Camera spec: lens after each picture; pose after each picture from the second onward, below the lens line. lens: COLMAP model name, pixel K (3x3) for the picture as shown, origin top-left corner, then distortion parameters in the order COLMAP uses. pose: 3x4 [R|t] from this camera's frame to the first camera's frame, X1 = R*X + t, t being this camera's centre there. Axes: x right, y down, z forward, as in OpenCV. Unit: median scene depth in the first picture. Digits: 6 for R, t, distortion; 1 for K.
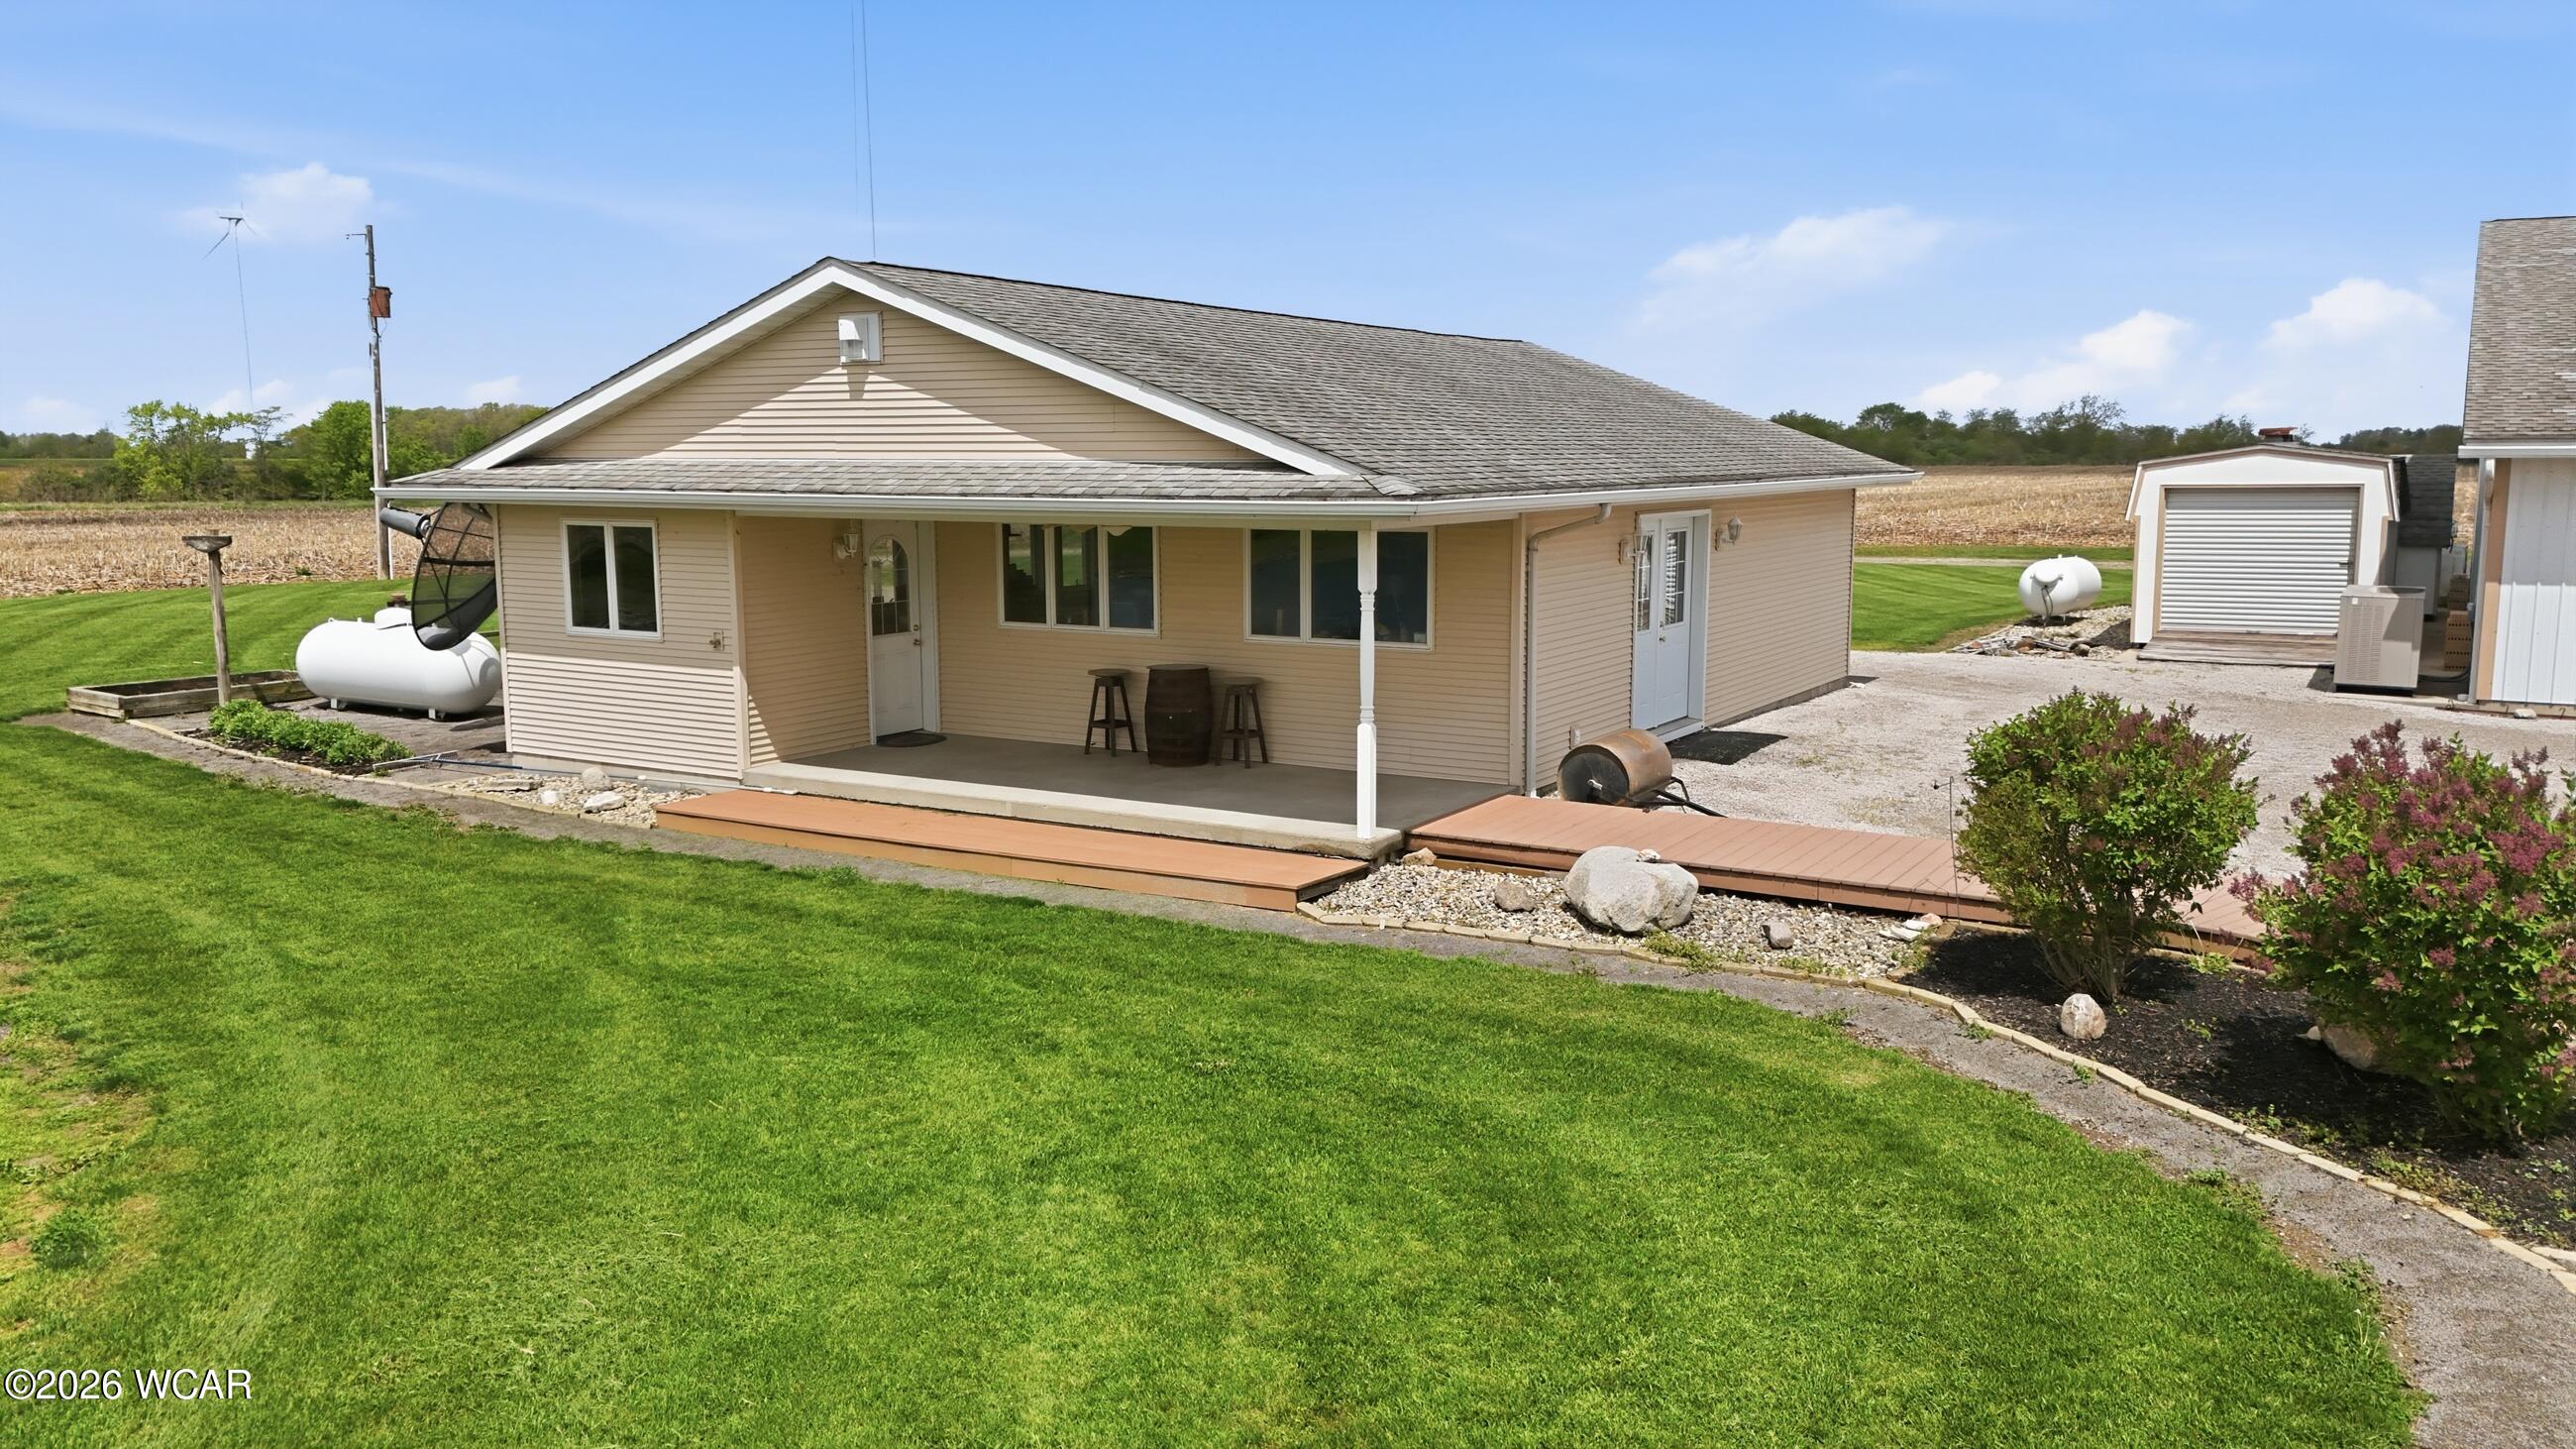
lens RADIAL K [[1924.8, 0, 1288.0], [0, 1924.8, 724.5], [0, 0, 1]] dist [0.056526, -0.007290]
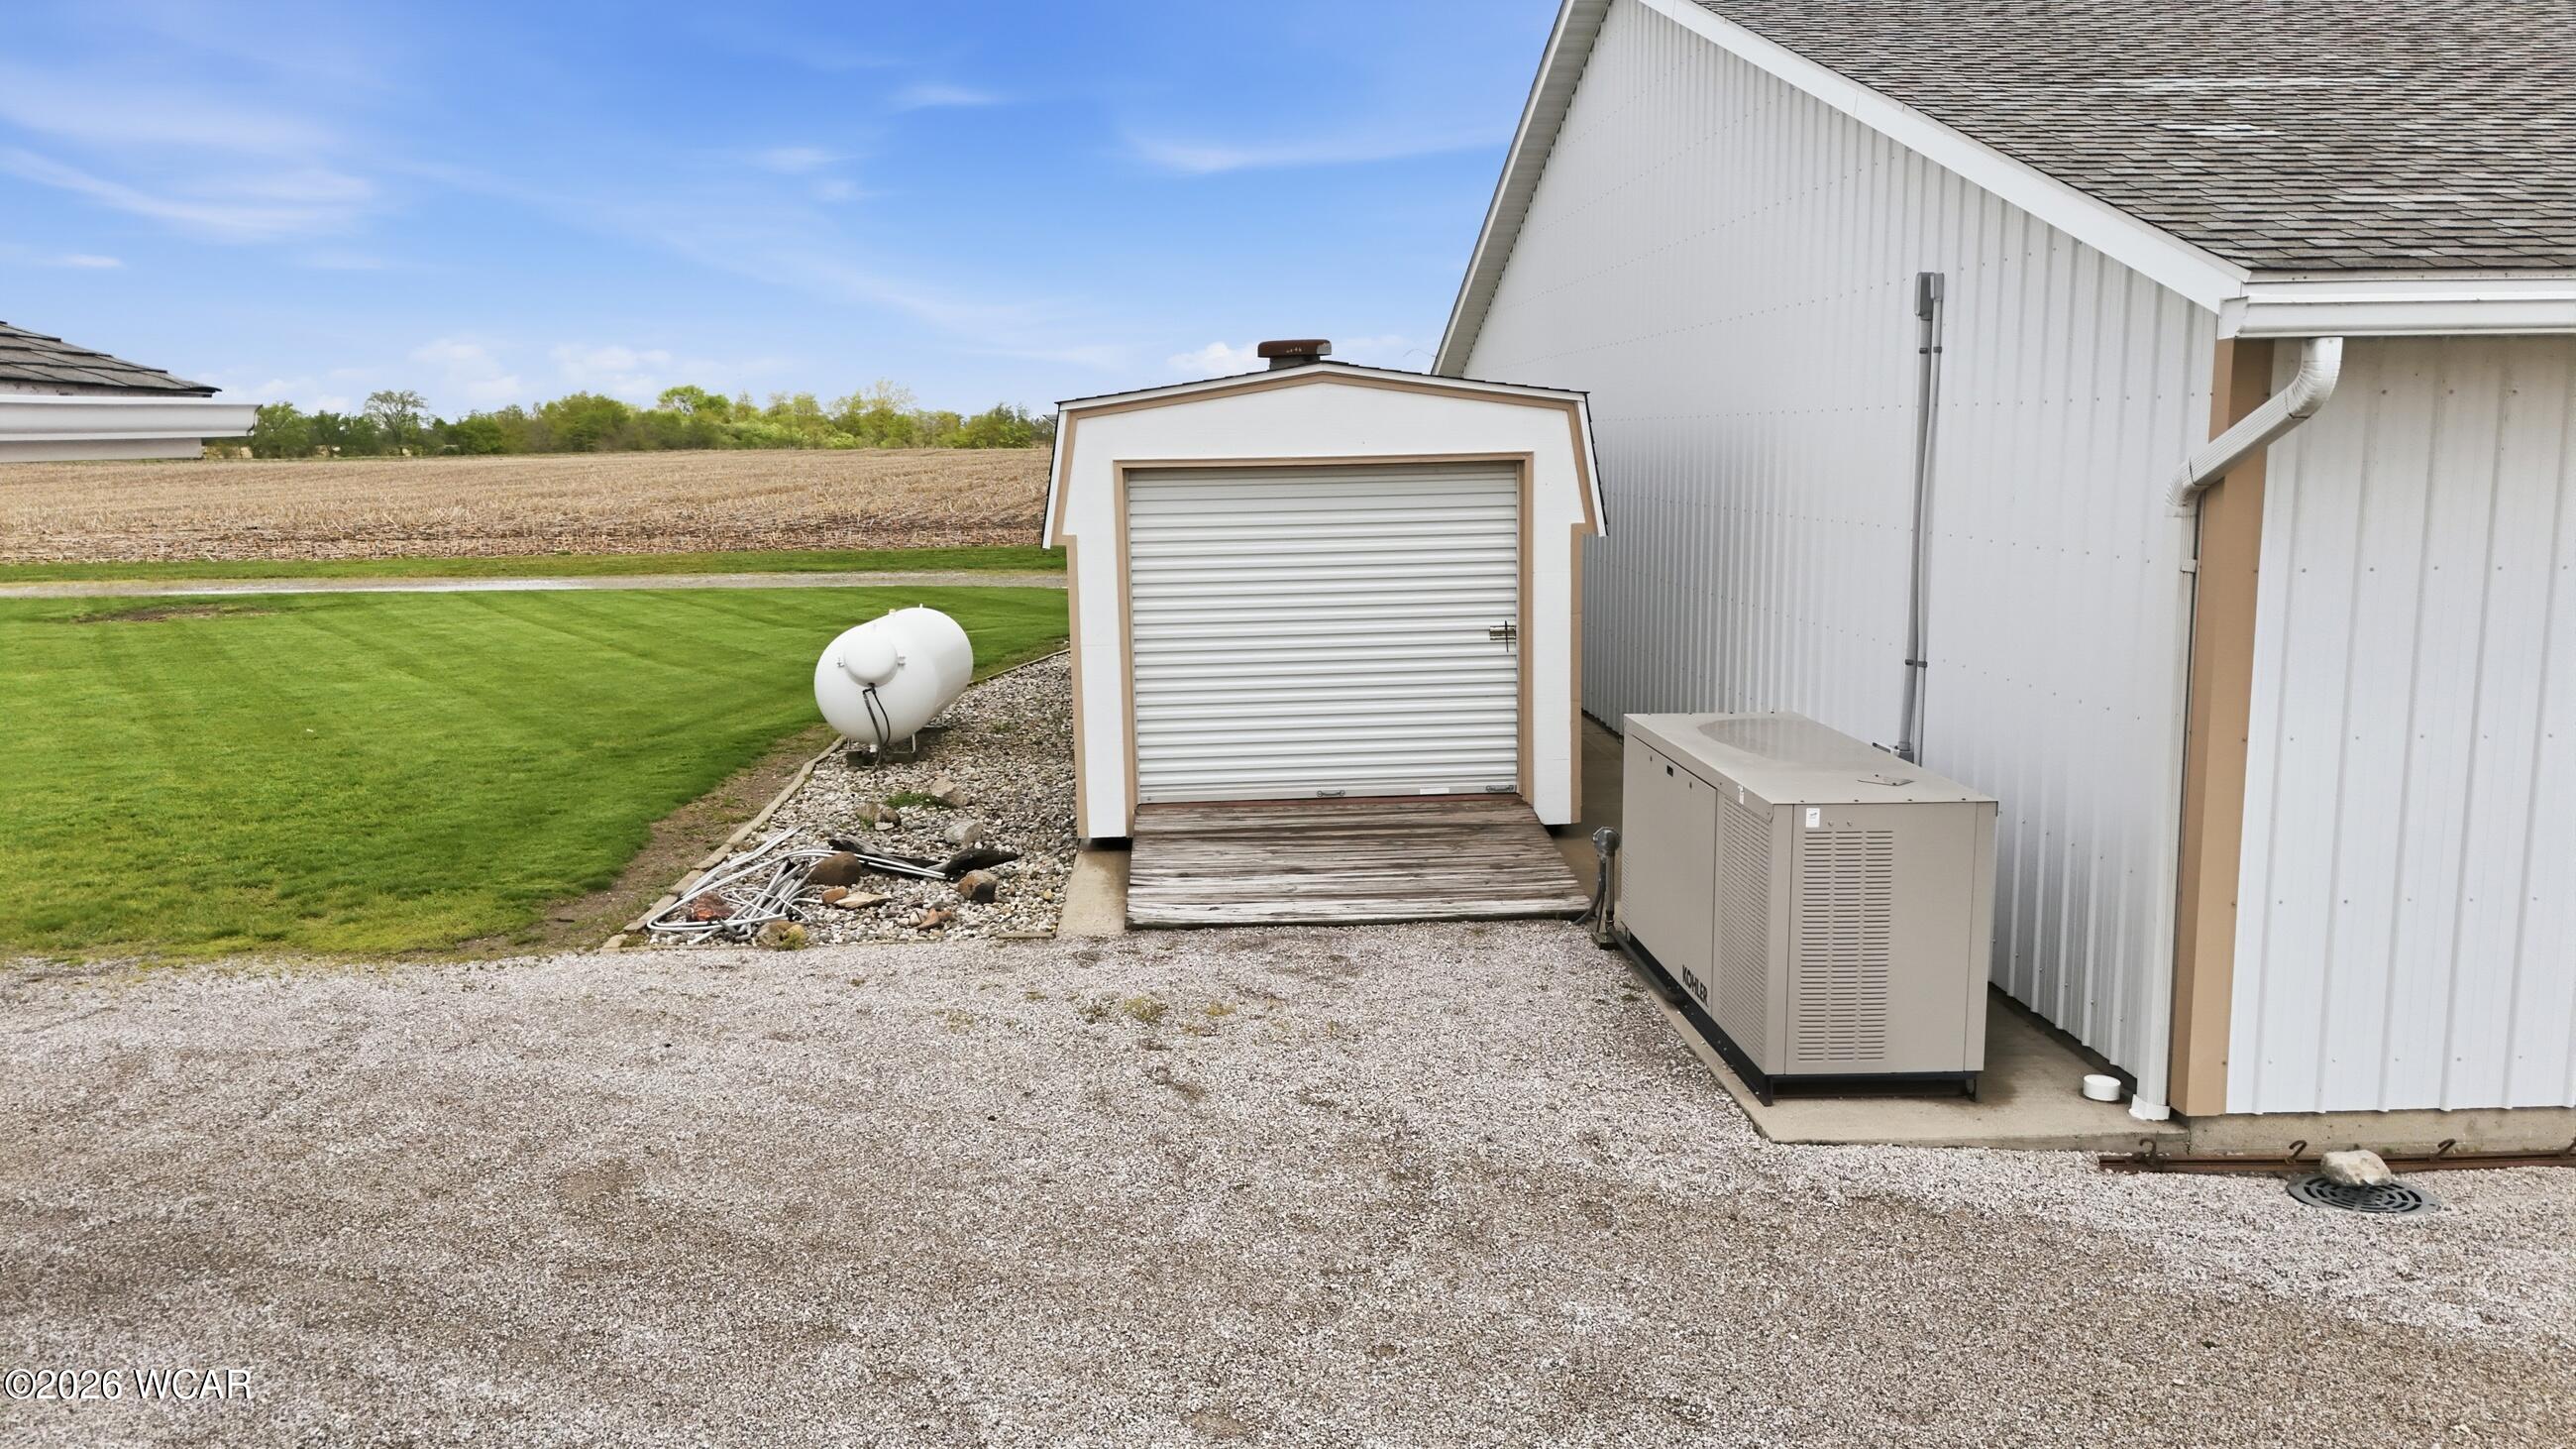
lens RADIAL K [[1924.8, 0, 1288.0], [0, 1924.8, 724.5], [0, 0, 1]] dist [0.056526, -0.007290]
pose [[0.830843, -0.085250, 0.549938, 0.248057], [0.081417, 0.996185, 0.031422, -0.075781], [-0.550519, 0.018667, 0.834614, 0.636527]]
